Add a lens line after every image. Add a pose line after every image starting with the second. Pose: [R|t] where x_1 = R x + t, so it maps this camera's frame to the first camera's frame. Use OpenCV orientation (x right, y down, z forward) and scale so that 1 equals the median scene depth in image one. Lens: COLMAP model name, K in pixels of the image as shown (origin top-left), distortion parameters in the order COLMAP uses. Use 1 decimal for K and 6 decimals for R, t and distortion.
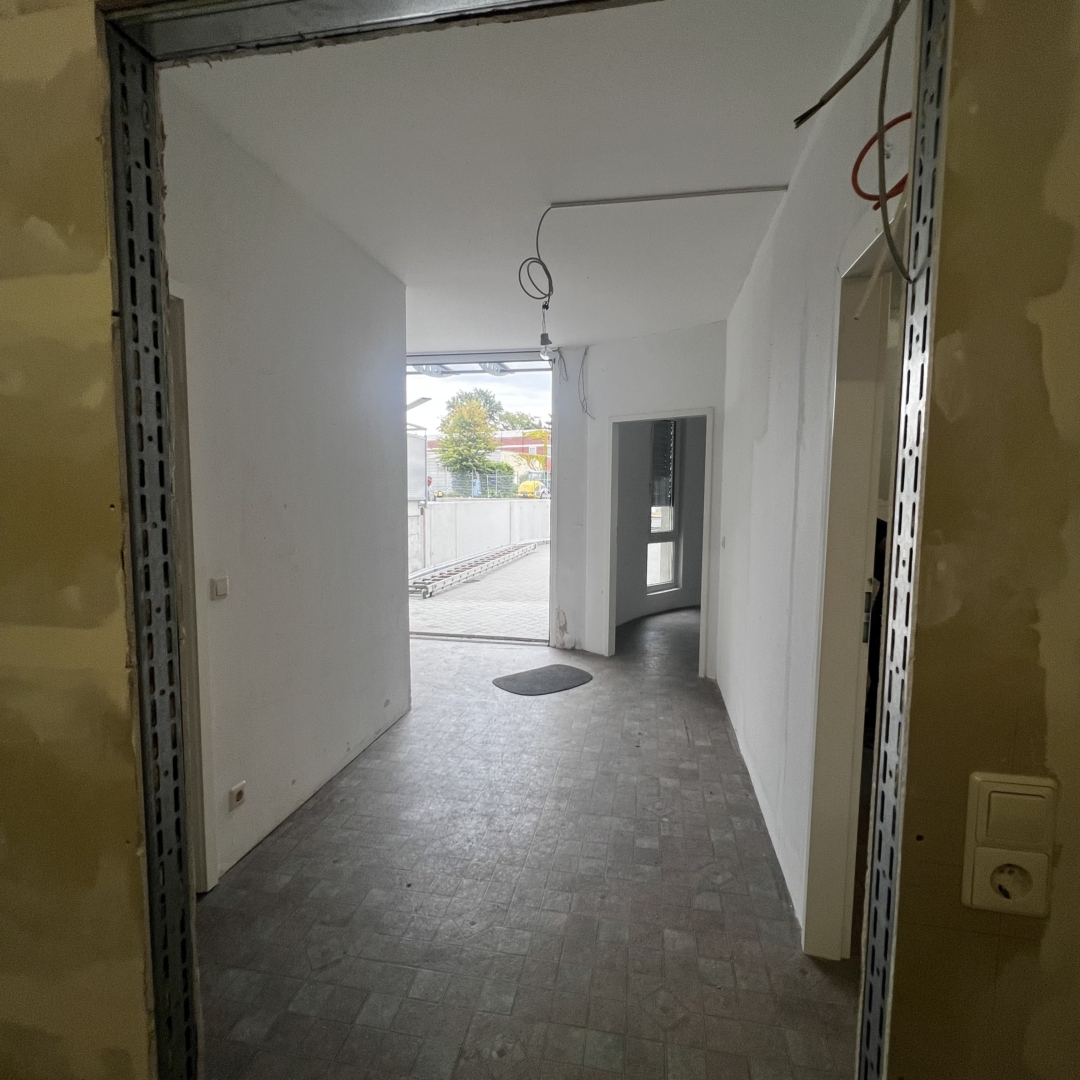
lens RADIAL K [[575.7, 0, 540.0], [0, 575.7, 540.0], [0, 0, 1]] dist [0.002738, 0.000096]
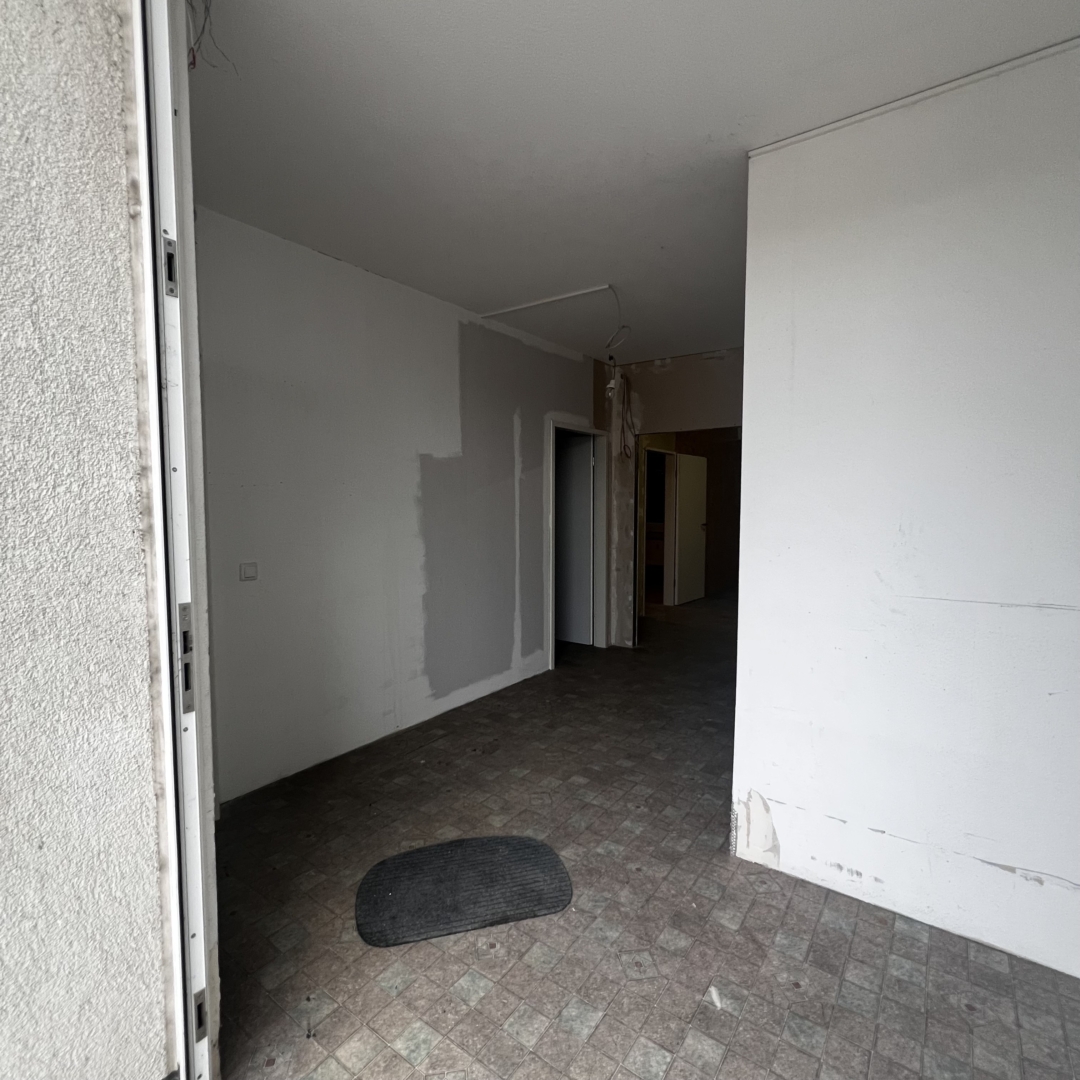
lens RADIAL K [[575.7, 0, 540.0], [0, 575.7, 540.0], [0, 0, 1]] dist [0.002738, 0.000096]
pose [[-0.899751, -0.038744, 0.434680, -0.345742], [0.032956, 0.987175, 0.156206, -0.164921], [-0.435157, 0.154872, -0.886934, 1.836309]]
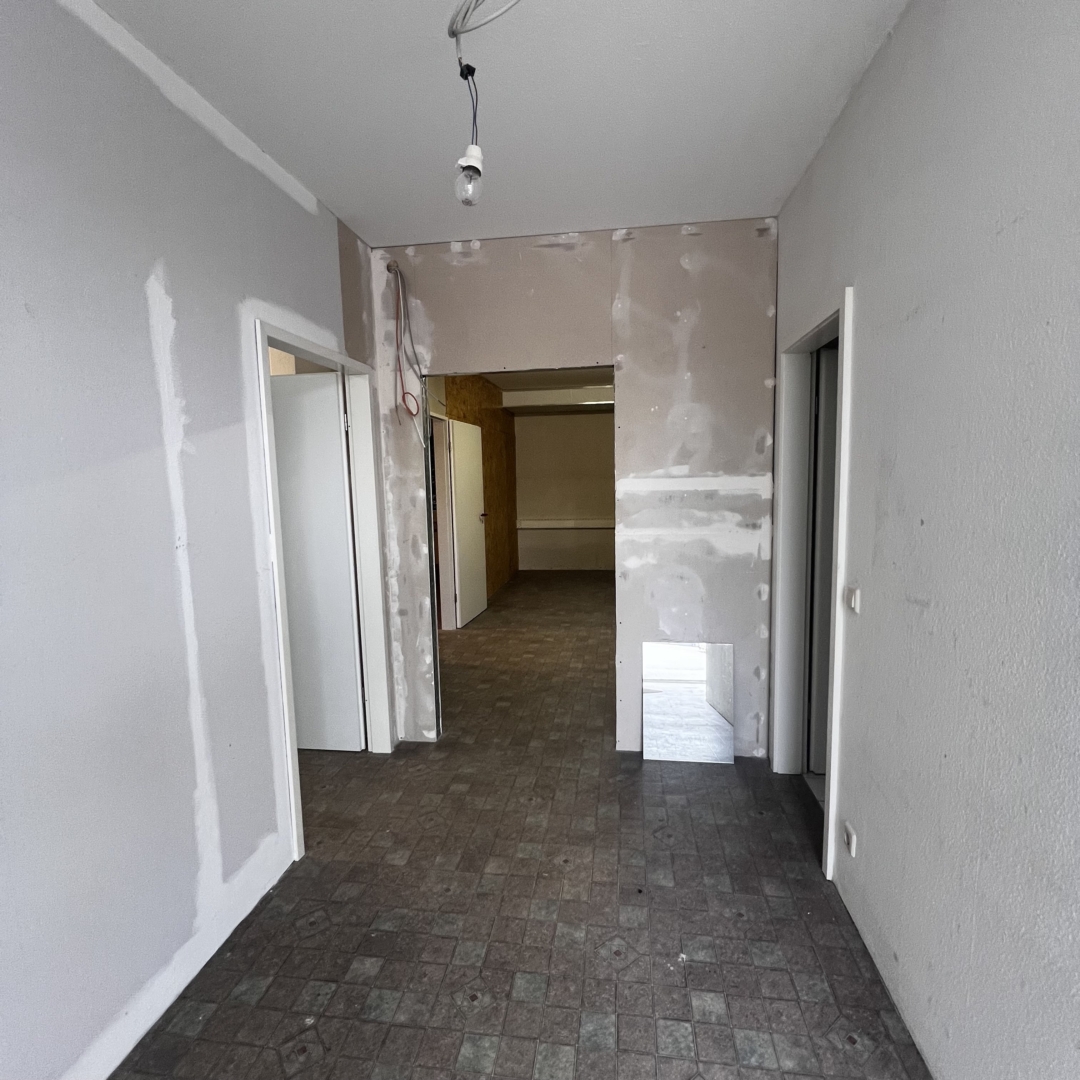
lens RADIAL K [[568.9, 0, 540.0], [0, 568.9, 540.0], [0, 0, 1]] dist [0.002753, 0.000039]
pose [[-0.999063, 0.016073, -0.040178, -0.015300], [0.007436, 0.978415, 0.206517, -0.124644], [0.042630, 0.206025, -0.977618, 1.175629]]
